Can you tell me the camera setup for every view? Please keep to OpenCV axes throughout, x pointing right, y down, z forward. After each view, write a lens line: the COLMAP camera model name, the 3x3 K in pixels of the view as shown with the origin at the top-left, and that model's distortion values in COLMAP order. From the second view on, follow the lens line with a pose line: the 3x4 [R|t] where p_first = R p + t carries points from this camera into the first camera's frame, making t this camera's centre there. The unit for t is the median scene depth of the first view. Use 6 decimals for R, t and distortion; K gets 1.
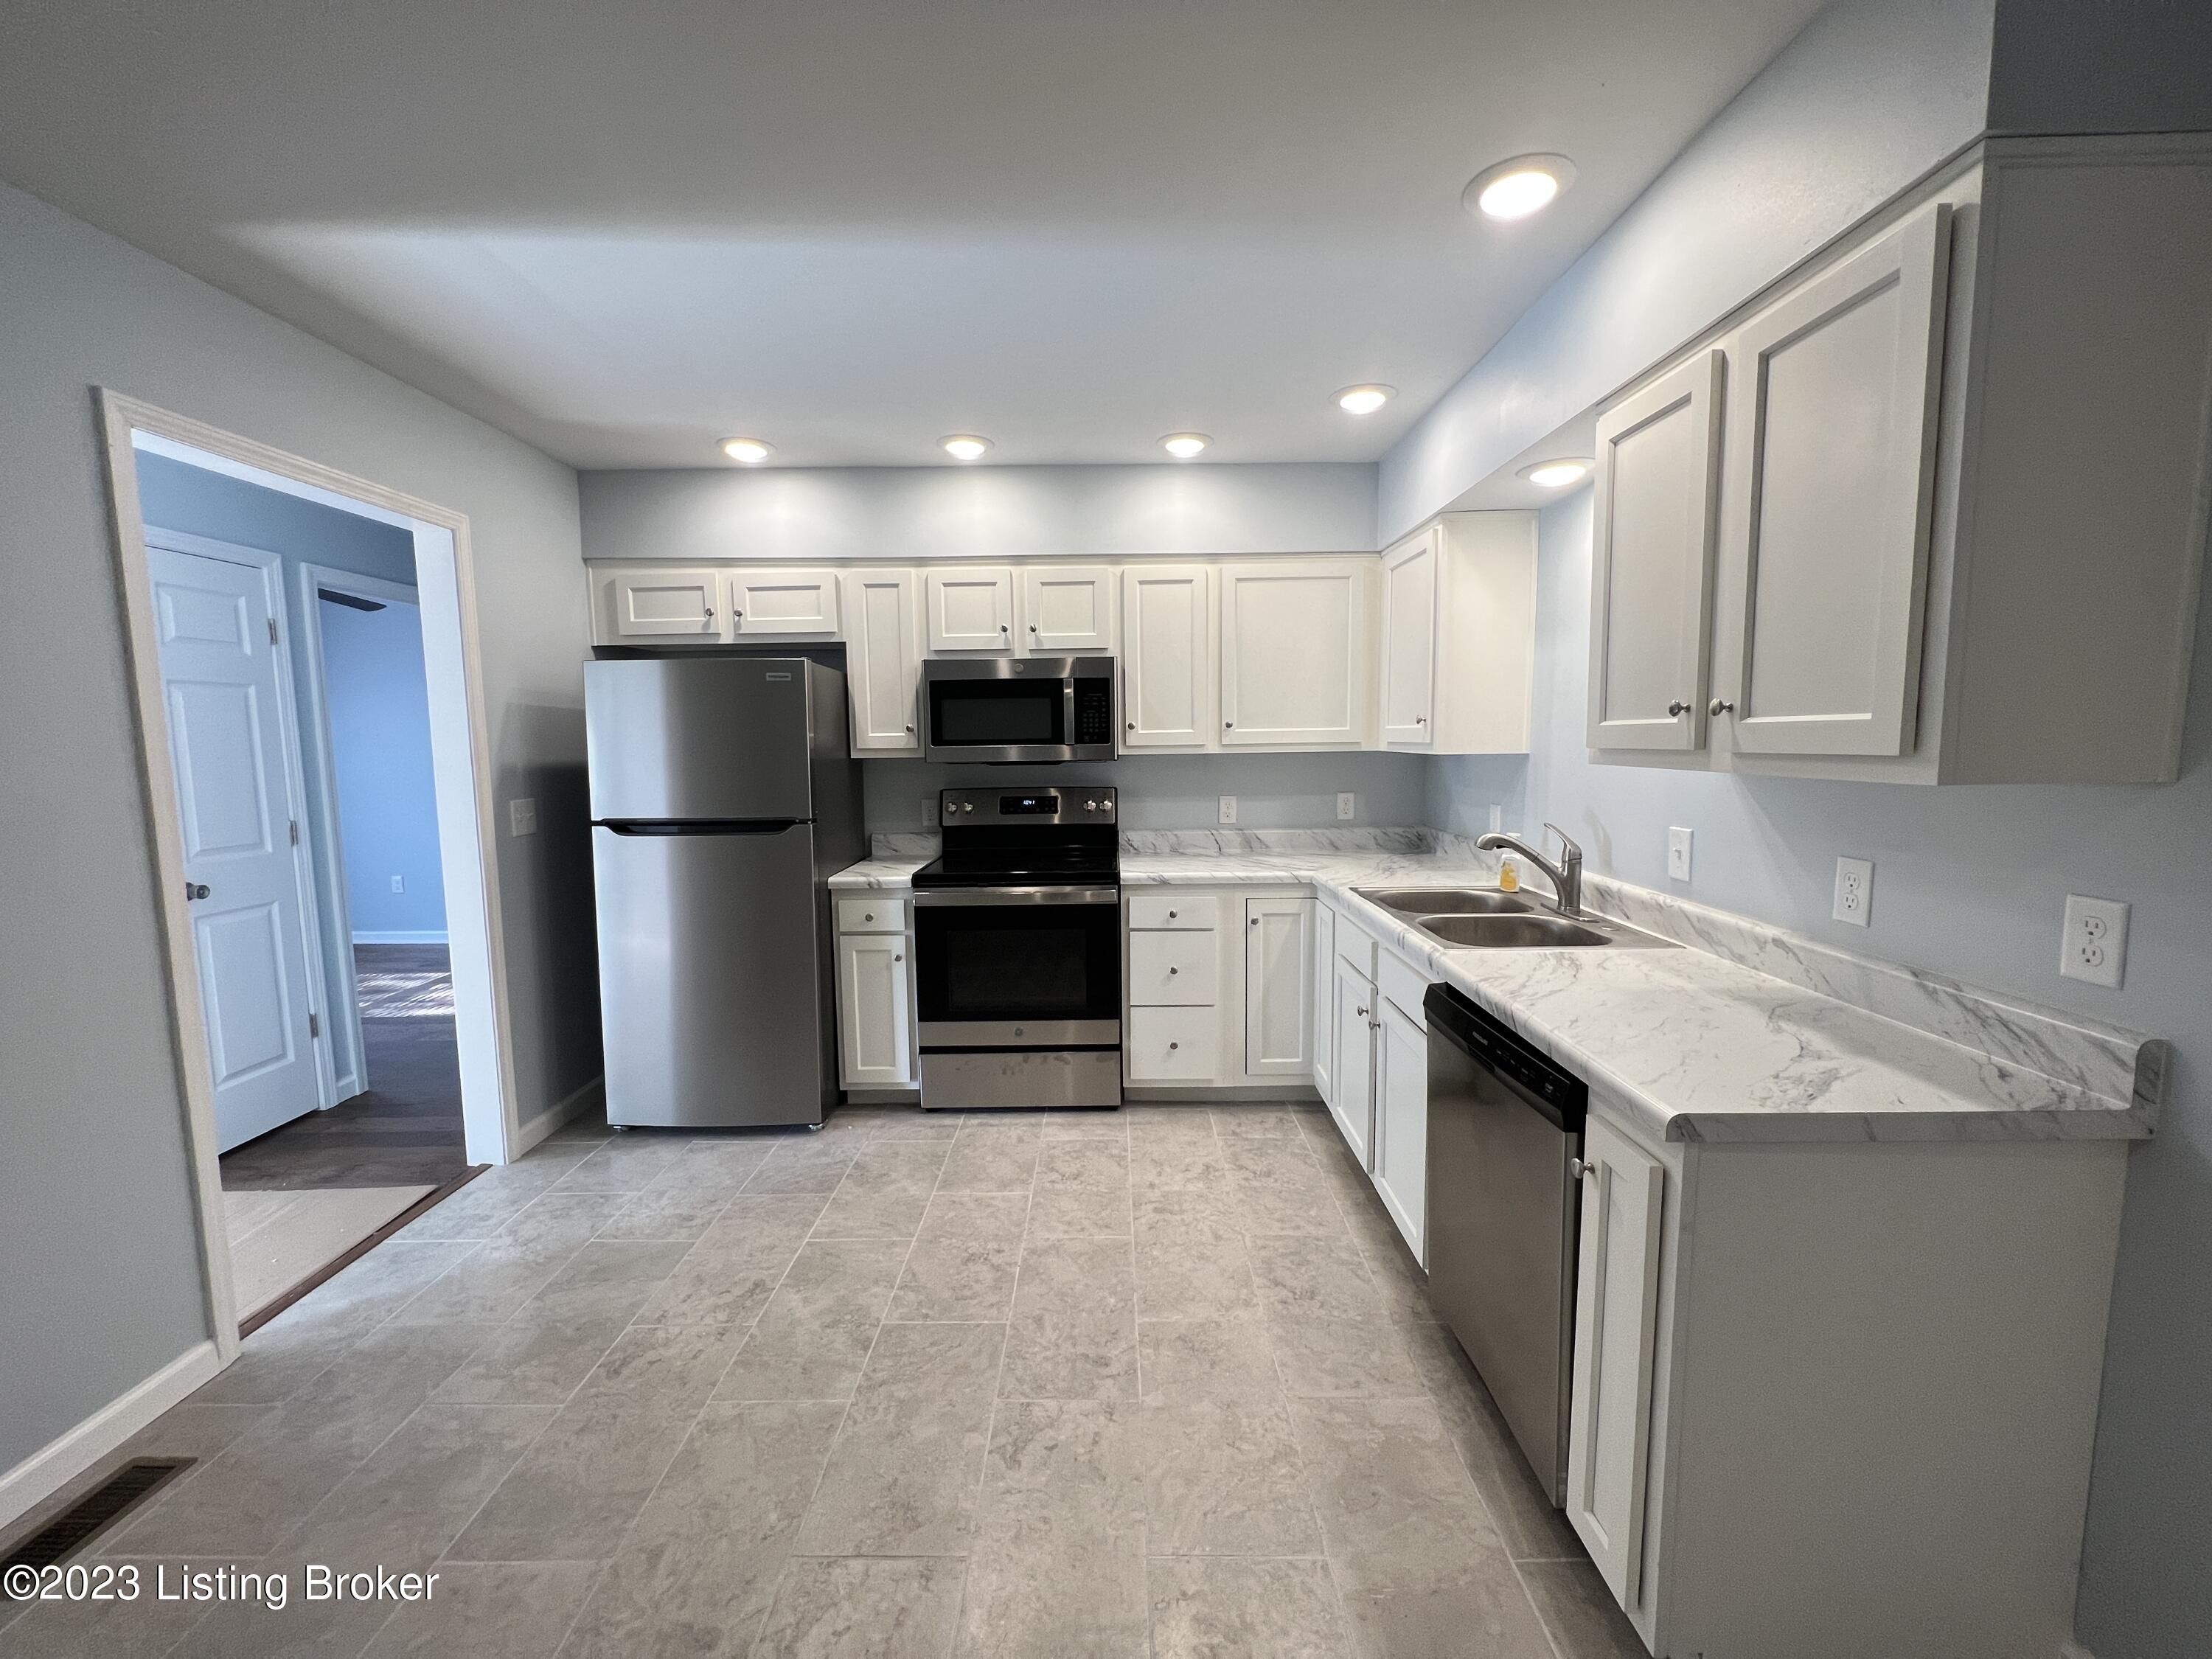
lens RADIAL K [[885.4, 0, 1098.8], [0, 885.4, 823.9], [0, 0, 1]] dist [-0.000528, 0.000266]
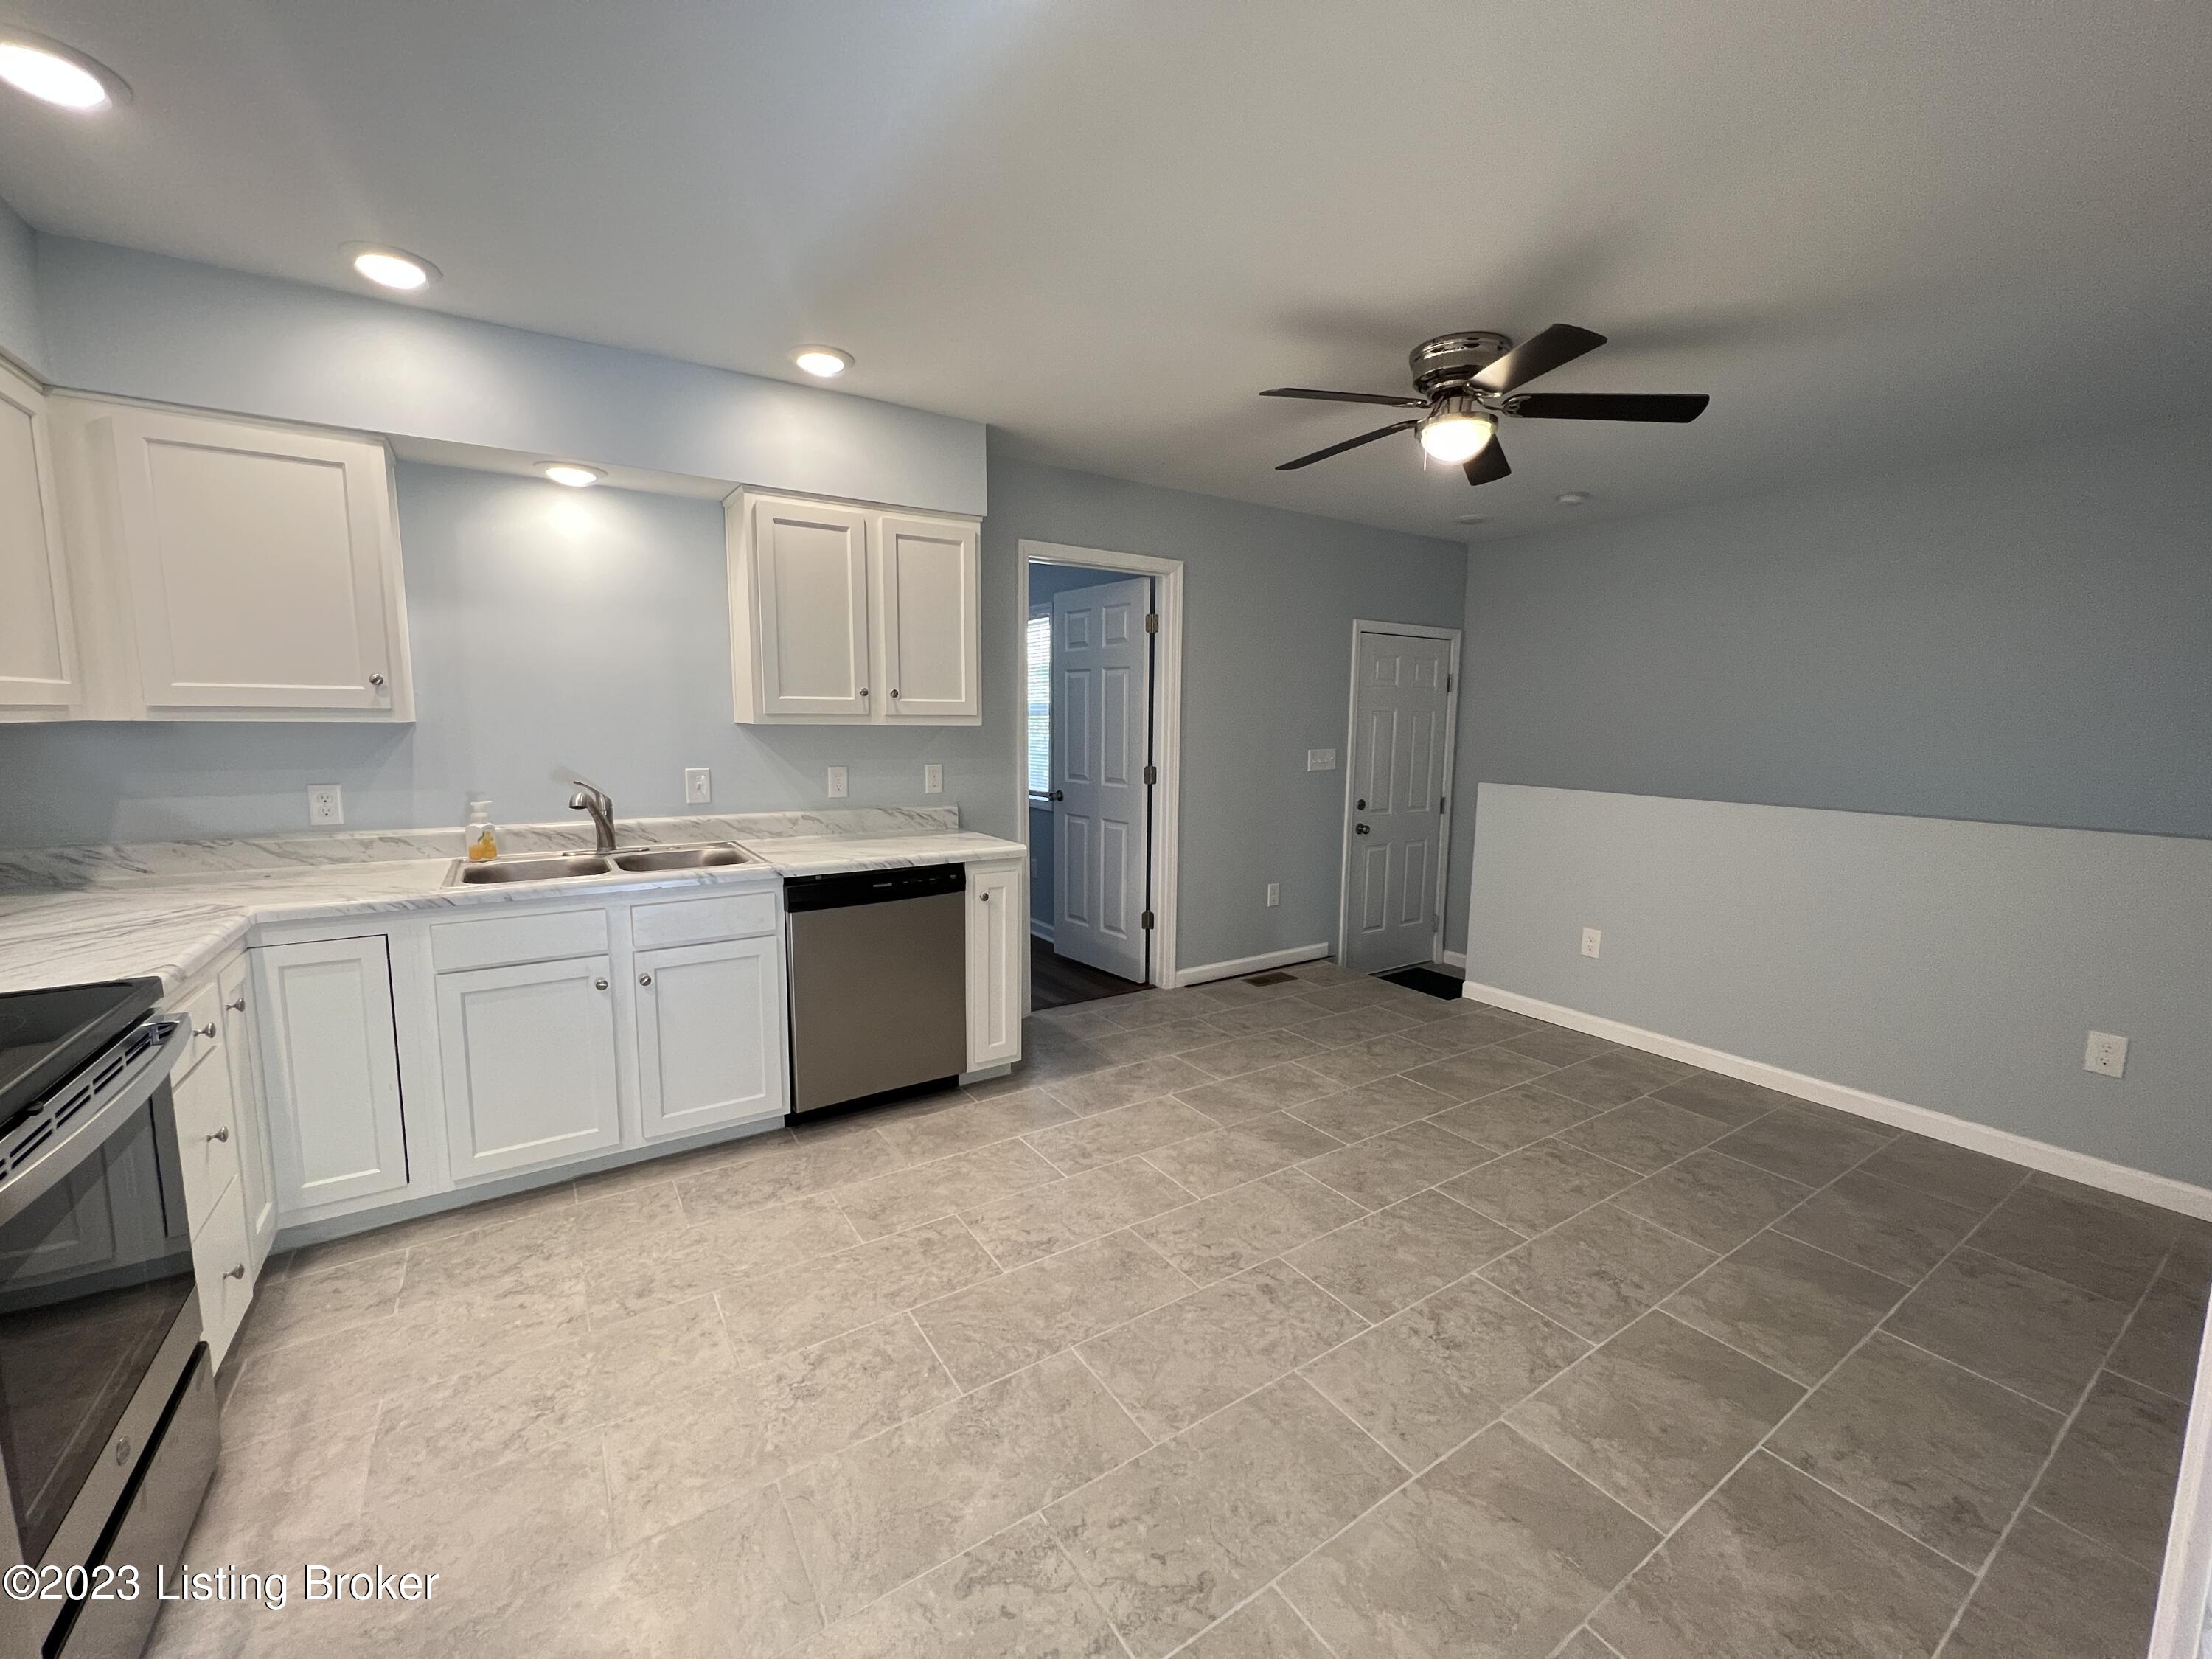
lens RADIAL K [[885.4, 0, 1103.7], [0, 885.4, 821.5], [0, 0, 1]] dist [-0.000528, 0.000266]
pose [[-0.559061, -0.090844, 0.824135, -0.736607], [0.079682, 0.983492, 0.162462, -0.072998], [-0.825289, 0.156495, -0.542593, 0.967325]]
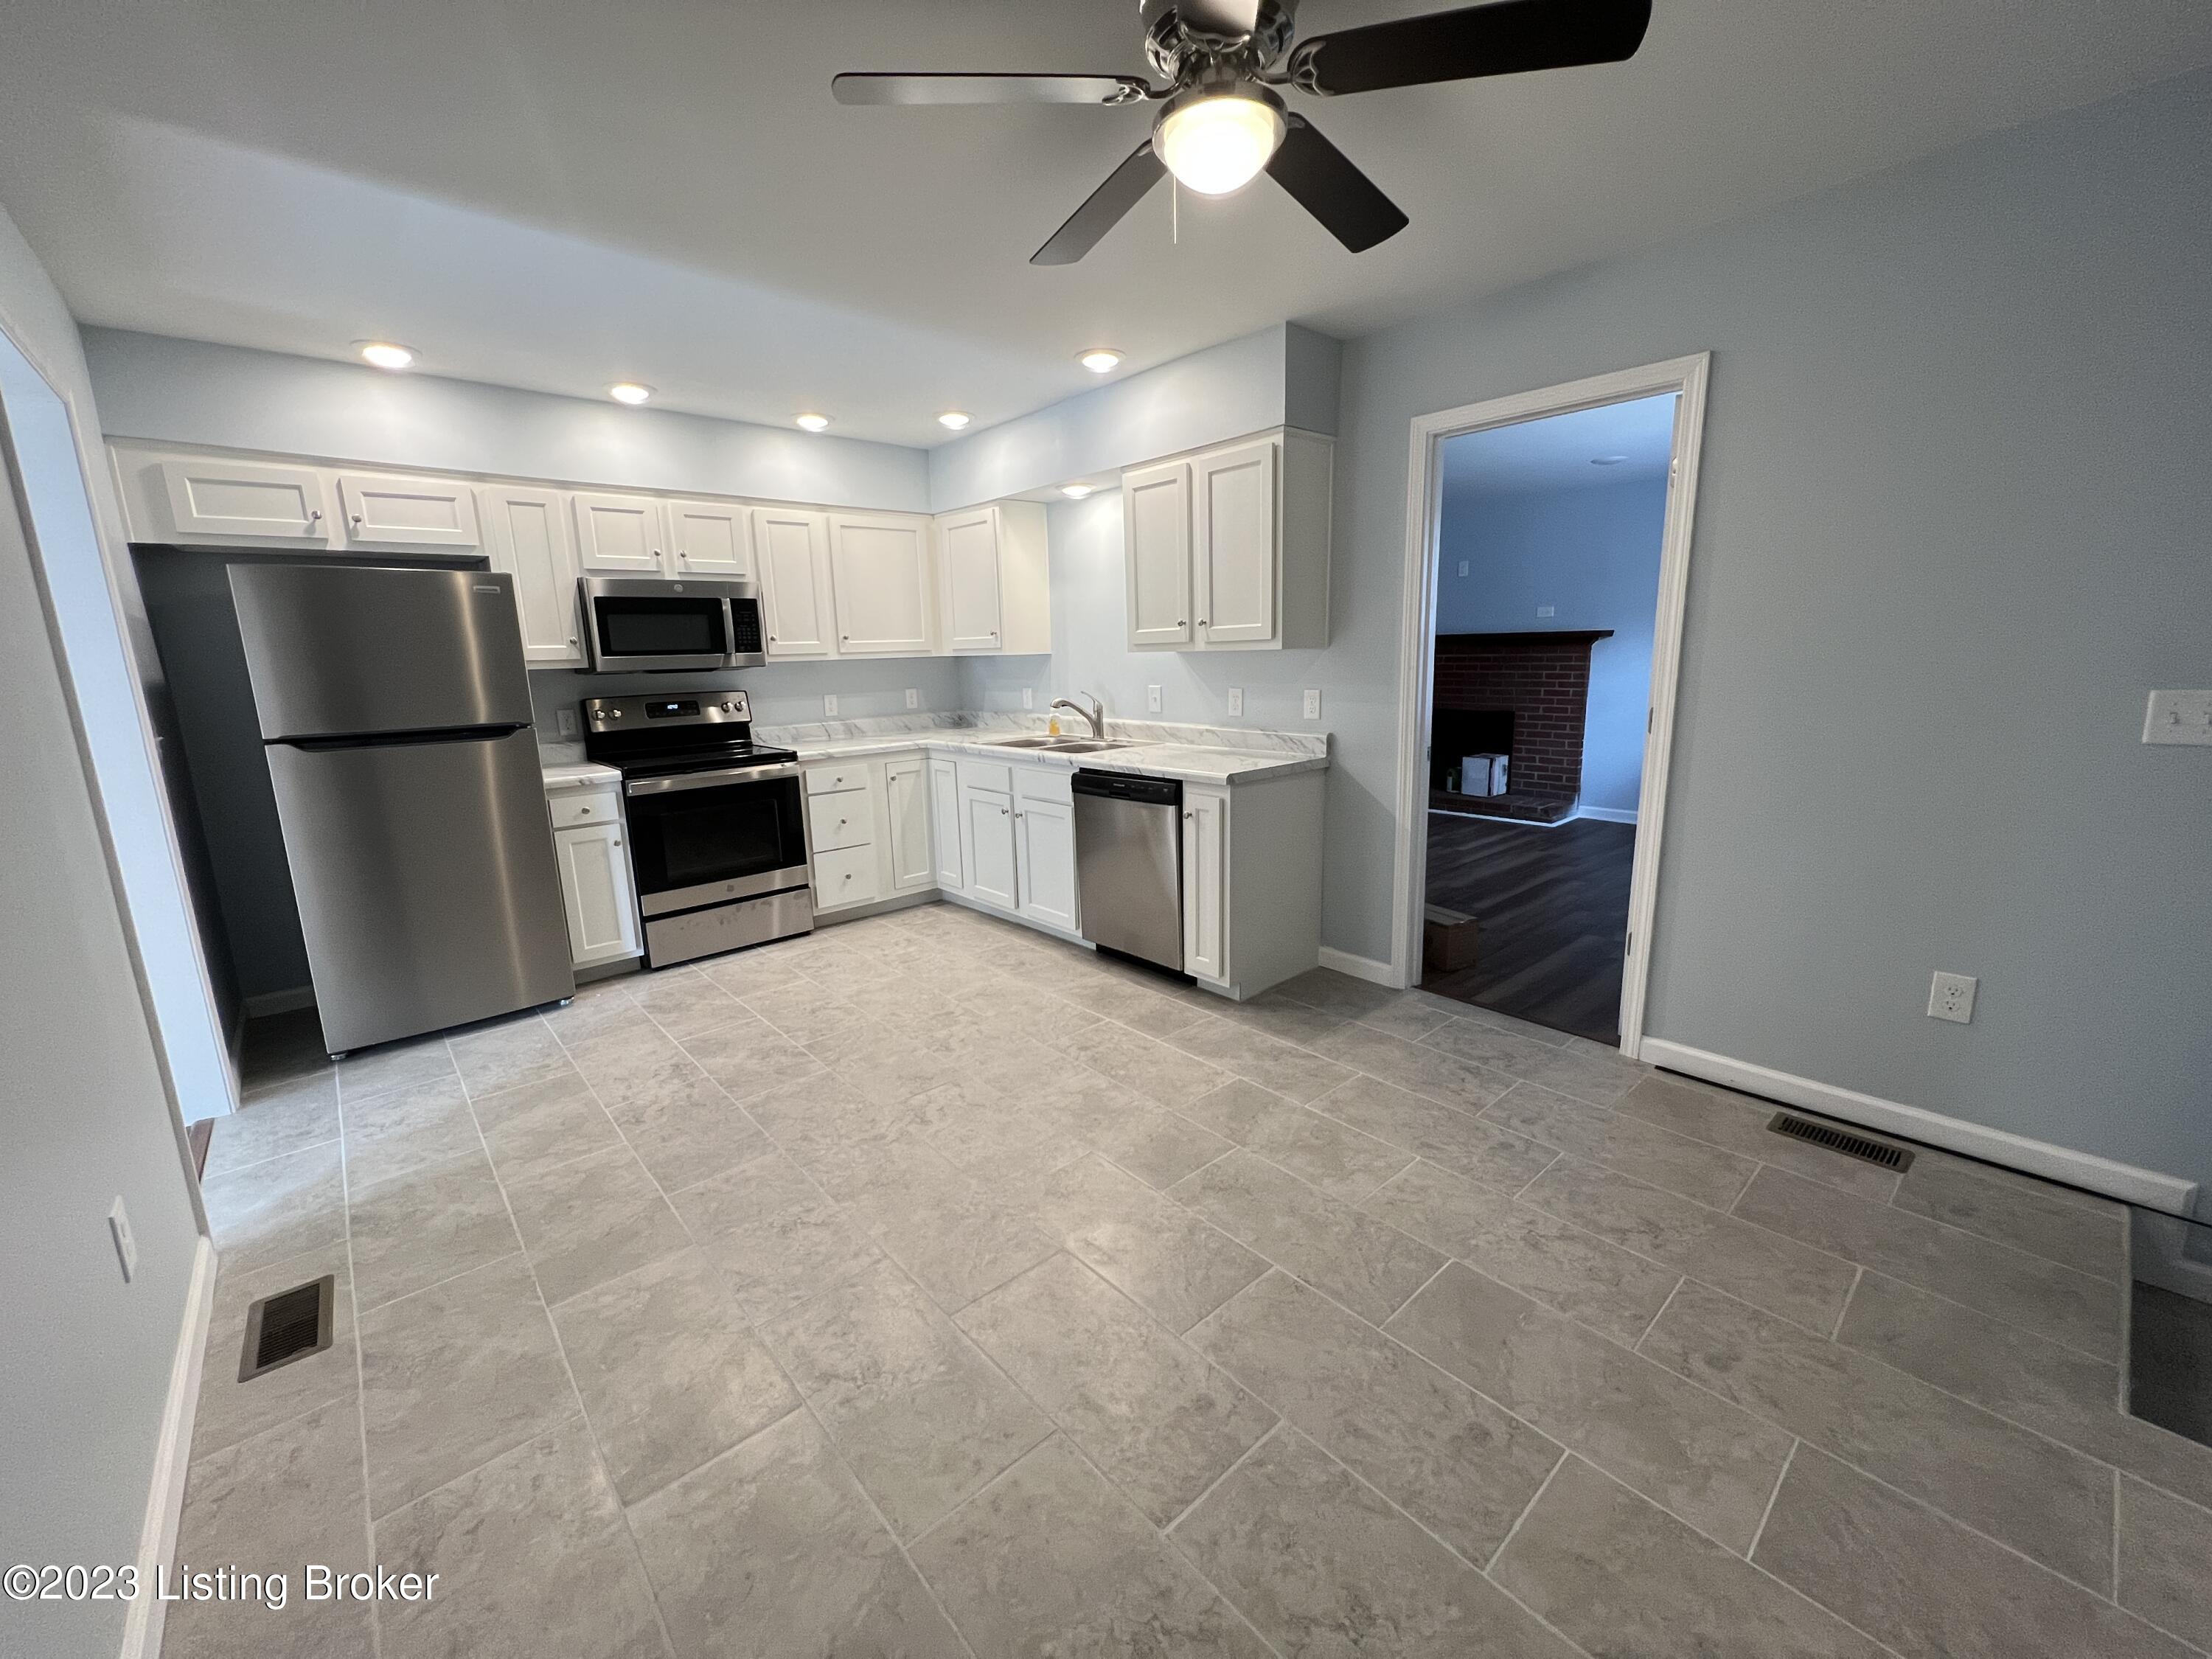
lens RADIAL K [[885.4, 0, 1100.1], [0, 885.4, 825.3], [0, 0, 1]] dist [-0.000528, 0.000266]
pose [[0.741274, -0.139025, 0.656646, -0.603850], [0.084873, 0.989876, 0.113765, 0.060440], [-0.665814, -0.028599, 0.745569, -0.317302]]
